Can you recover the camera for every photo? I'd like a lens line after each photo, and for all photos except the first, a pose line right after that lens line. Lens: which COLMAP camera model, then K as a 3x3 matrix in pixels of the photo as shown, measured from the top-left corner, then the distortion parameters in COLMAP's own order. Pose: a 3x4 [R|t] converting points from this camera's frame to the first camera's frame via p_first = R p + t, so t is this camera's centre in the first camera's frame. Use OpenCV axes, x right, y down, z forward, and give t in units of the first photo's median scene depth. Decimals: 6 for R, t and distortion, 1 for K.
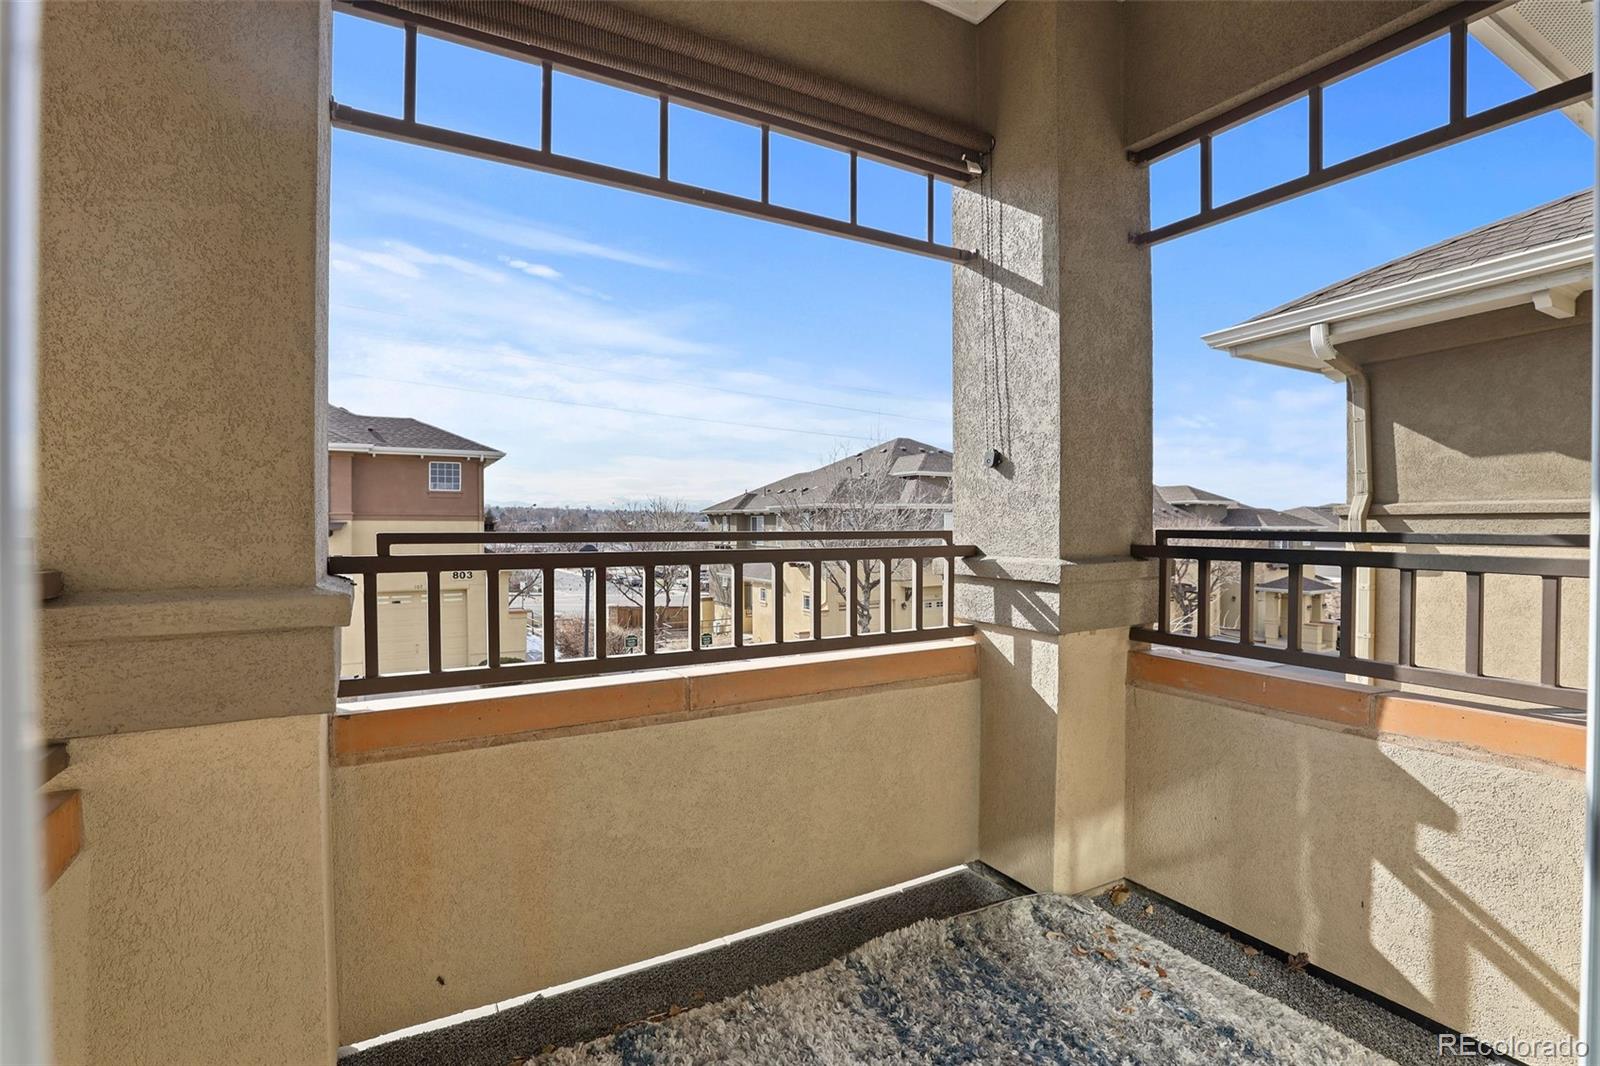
lens RADIAL K [[748.3, 0, 800.0], [0, 748.3, 533.0], [0, 0, 1]] dist [-0.025378, 0.000021]
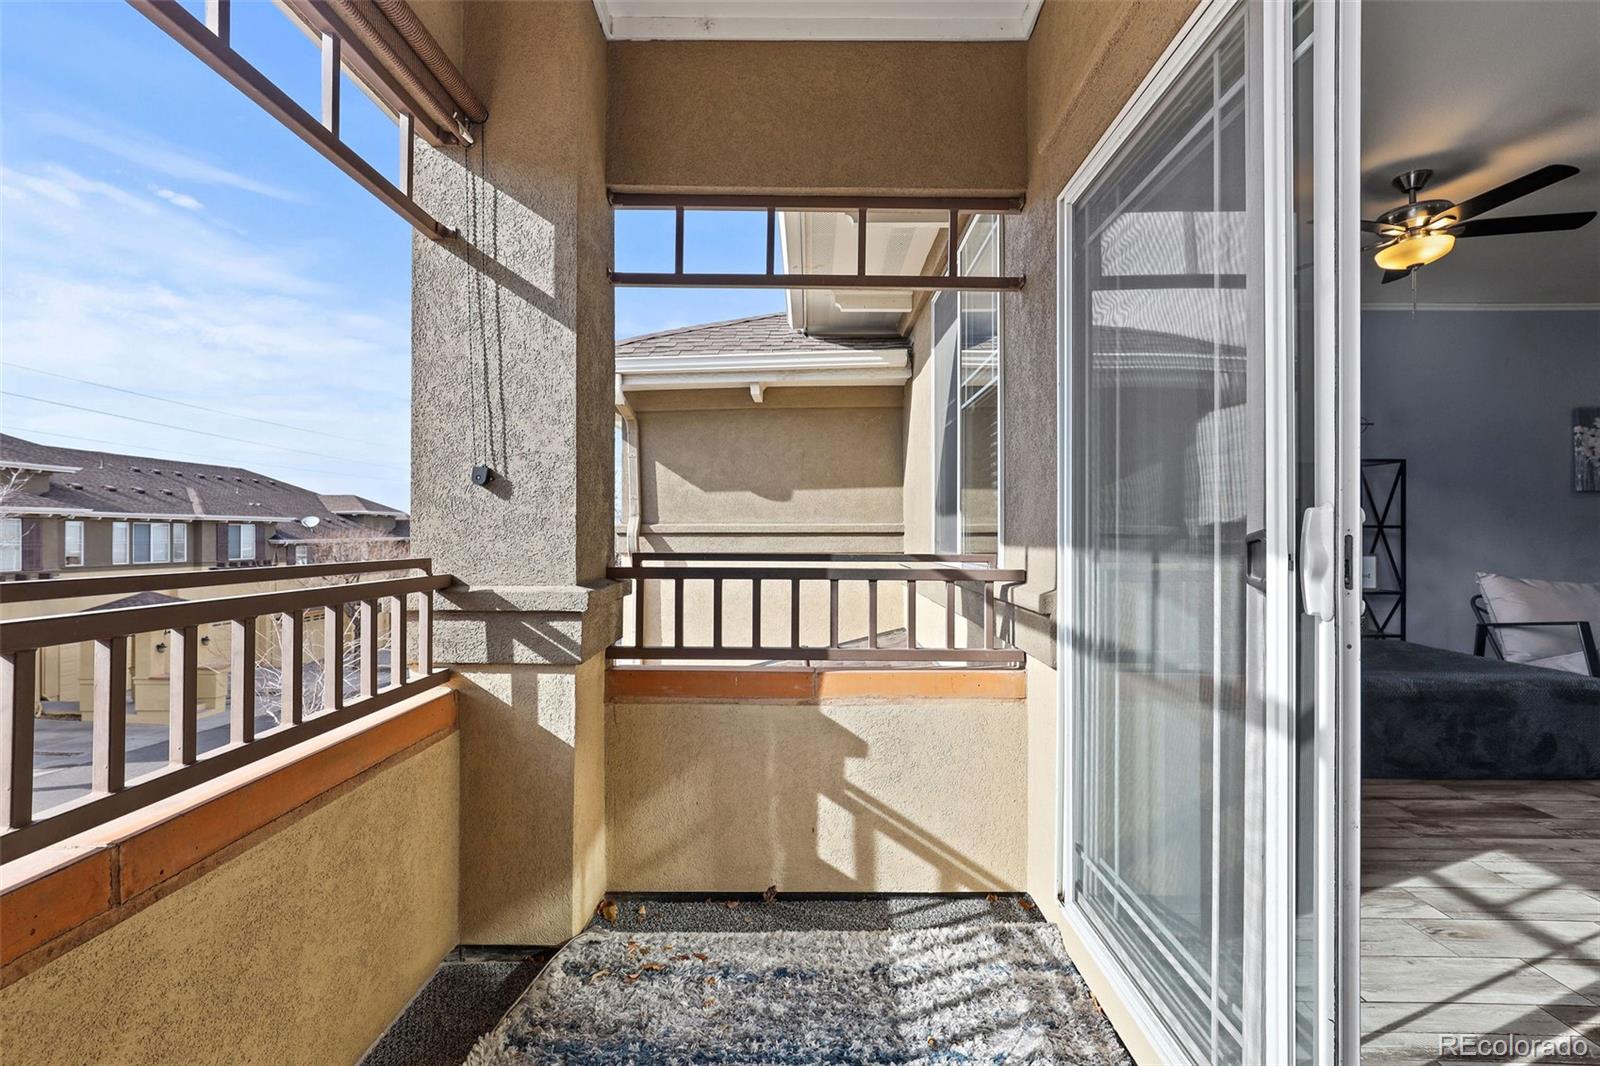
lens RADIAL K [[737.1, 0, 800.0], [0, 737.1, 533.0], [0, 0, 1]] dist [-0.004537, 0.006805]
pose [[0.500401, 0.001931, 0.865792, -0.329902], [0.009675, 0.999923, -0.007822, -0.022723], [-0.865740, 0.012291, 0.500344, 0.265095]]
